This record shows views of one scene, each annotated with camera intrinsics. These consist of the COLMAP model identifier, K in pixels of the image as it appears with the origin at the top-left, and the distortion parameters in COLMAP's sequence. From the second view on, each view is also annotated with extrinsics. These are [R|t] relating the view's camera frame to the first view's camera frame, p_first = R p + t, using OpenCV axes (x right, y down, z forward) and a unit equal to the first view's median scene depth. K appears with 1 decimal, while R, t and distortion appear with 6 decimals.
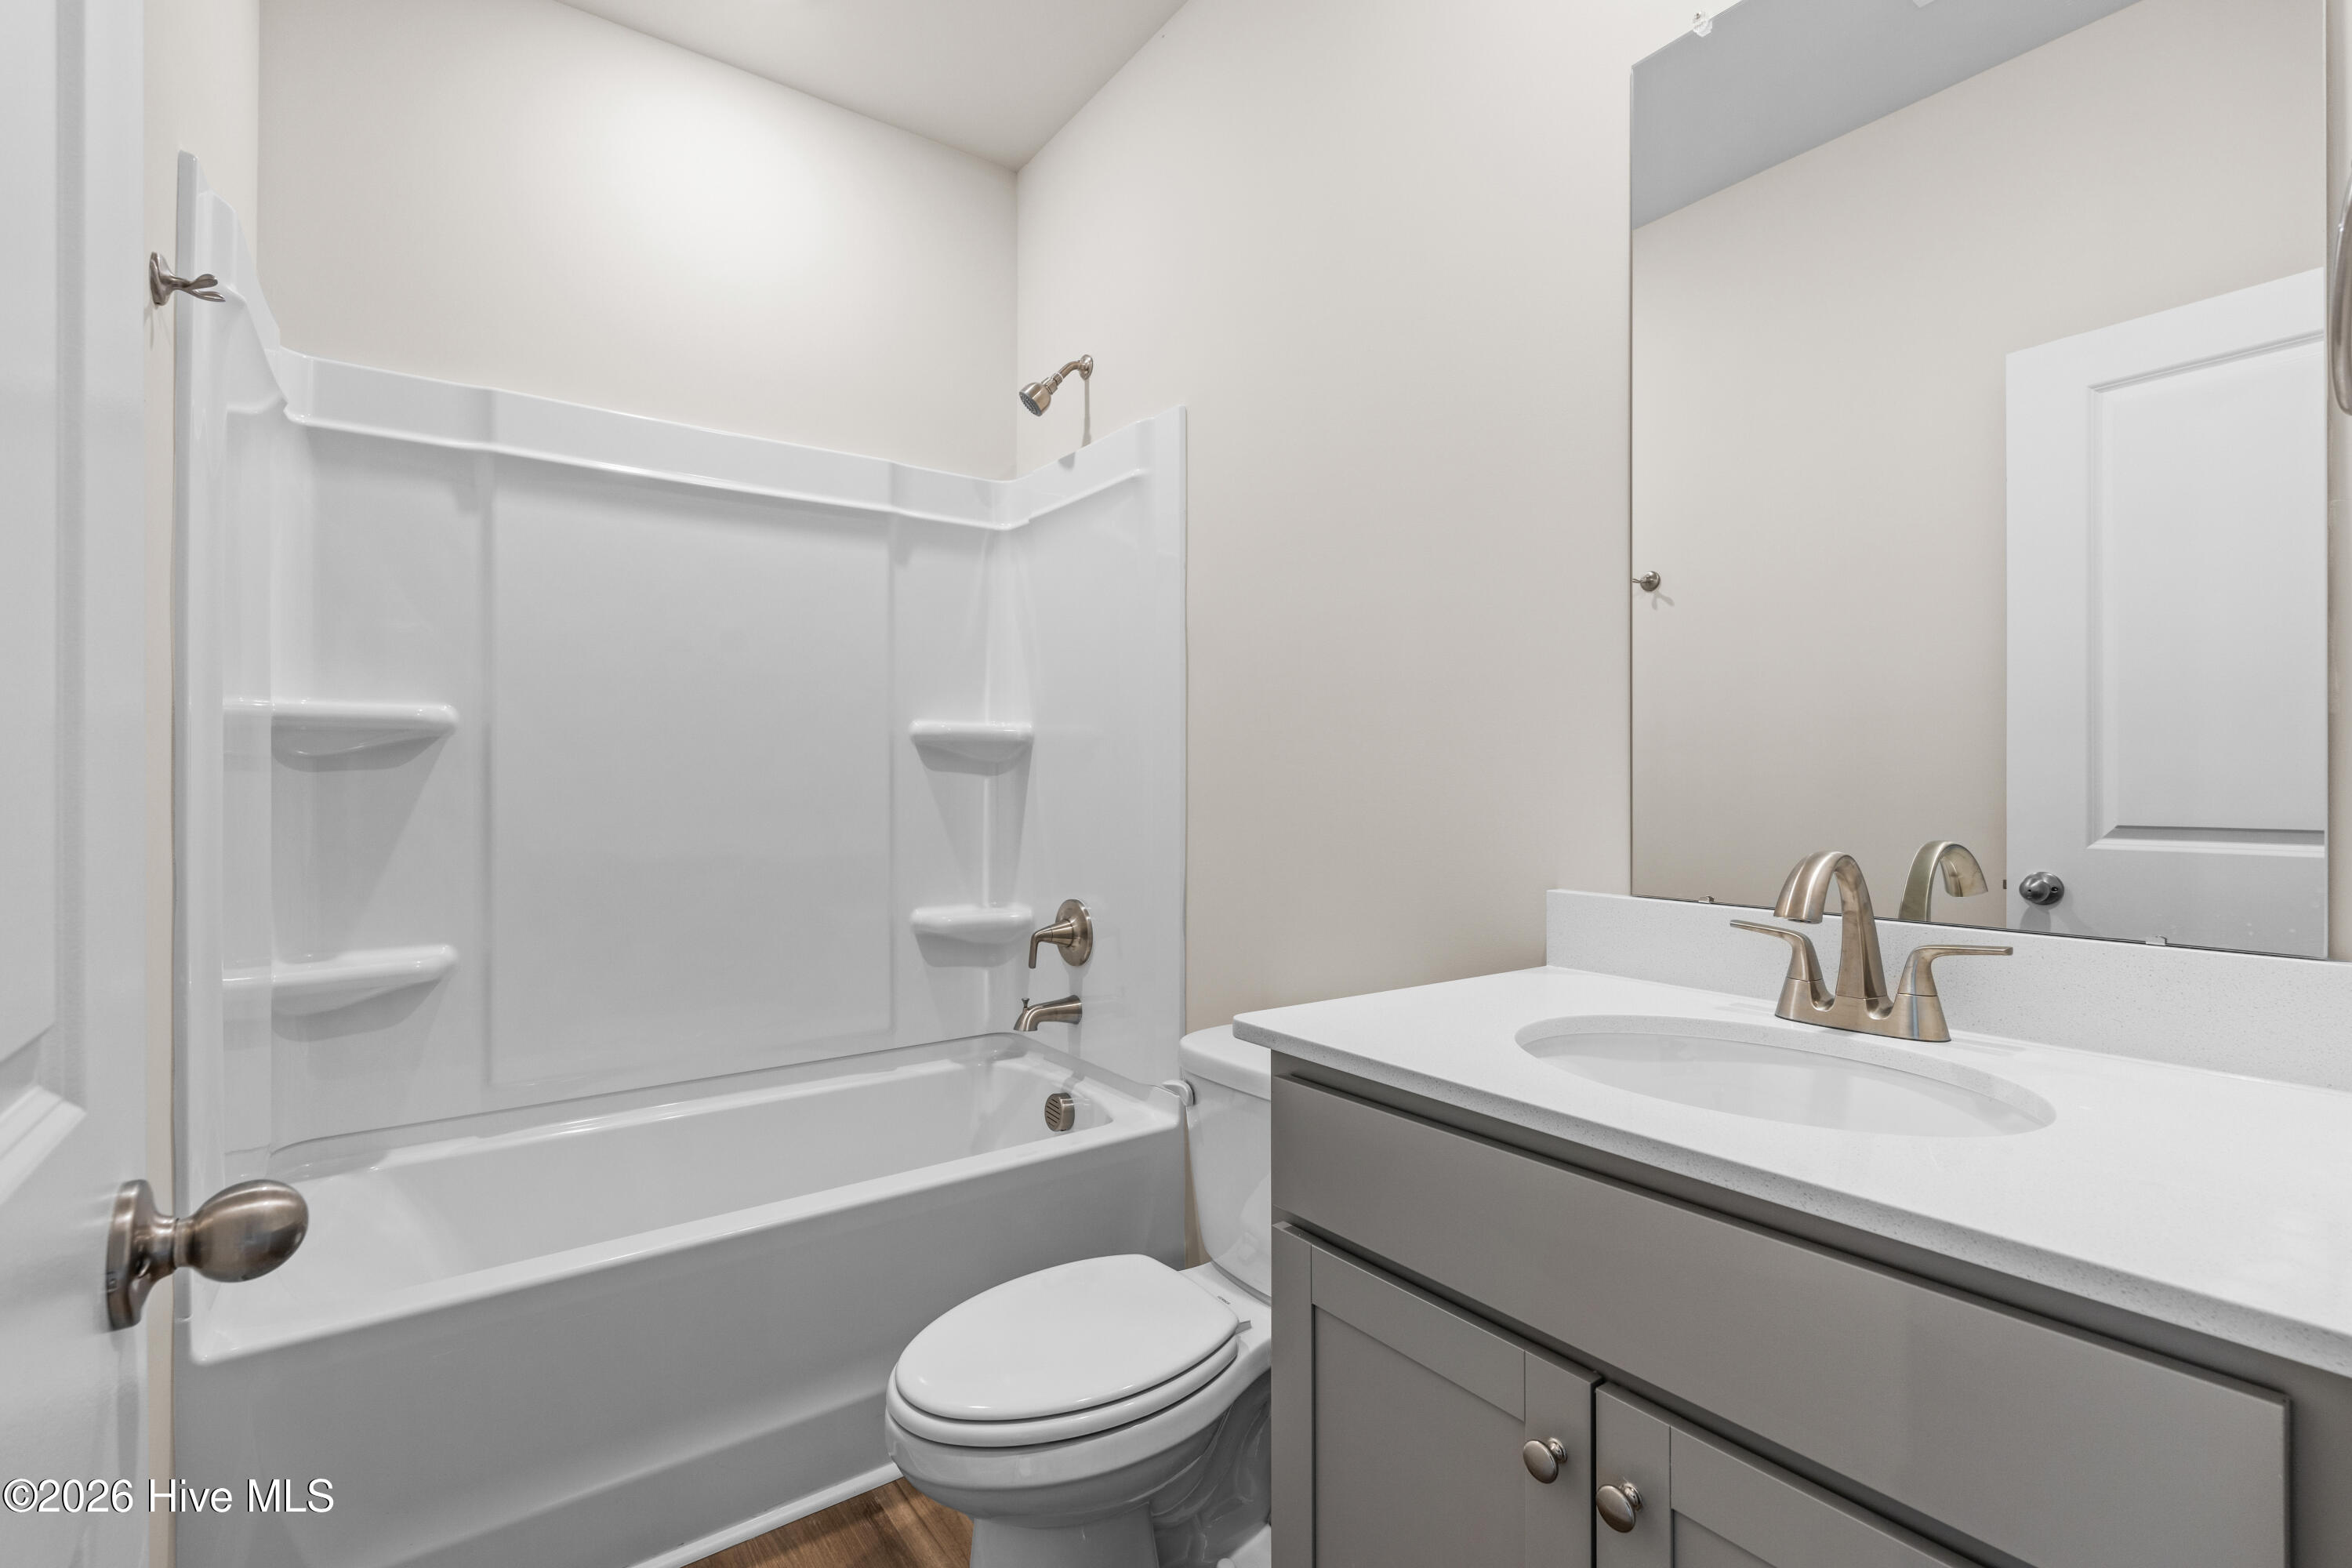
lens RADIAL K [[1038.0, 0, 1175.7], [0, 1038.0, 792.0], [0, 0, 1]] dist [-0.005692, -0.000132]
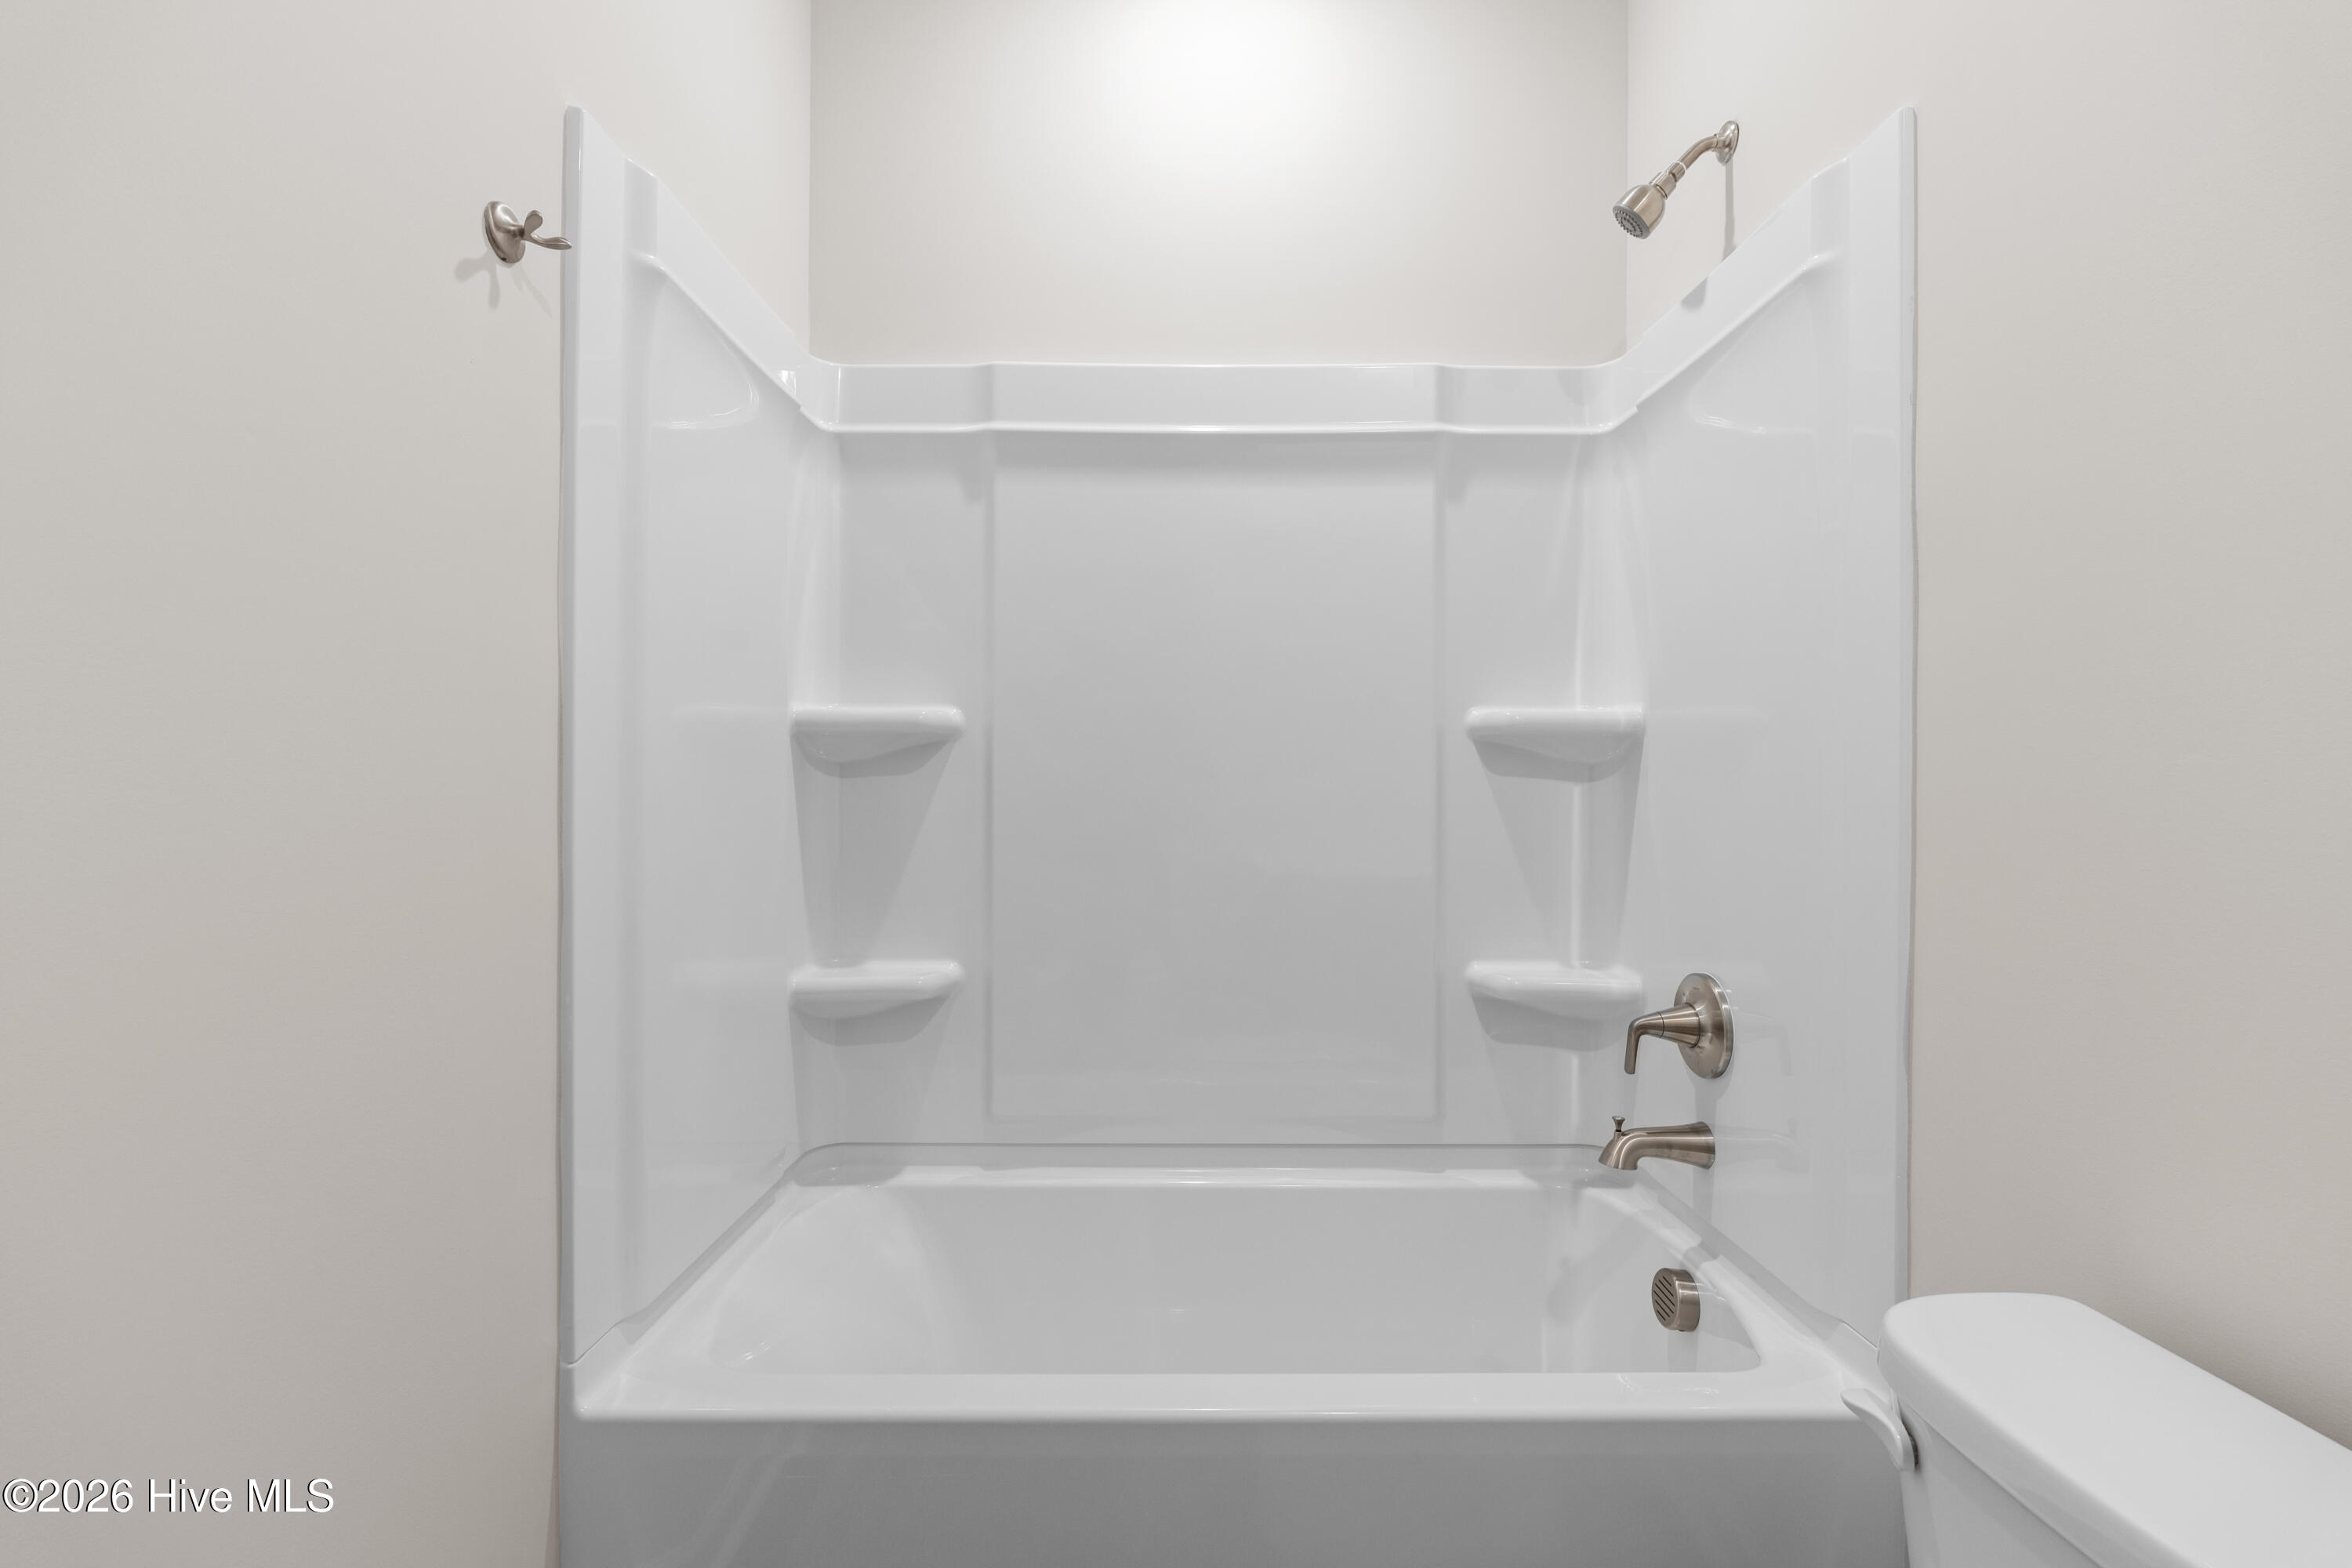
lens RADIAL K [[1038.0, 0, 1175.7], [0, 1038.0, 792.0], [0, 0, 1]] dist [-0.005692, -0.000132]
pose [[0.810027, 0.005214, -0.586370, 0.013474], [-0.010246, 0.999934, -0.005262, -0.003040], [0.586303, 0.010270, 0.810027, 0.288011]]
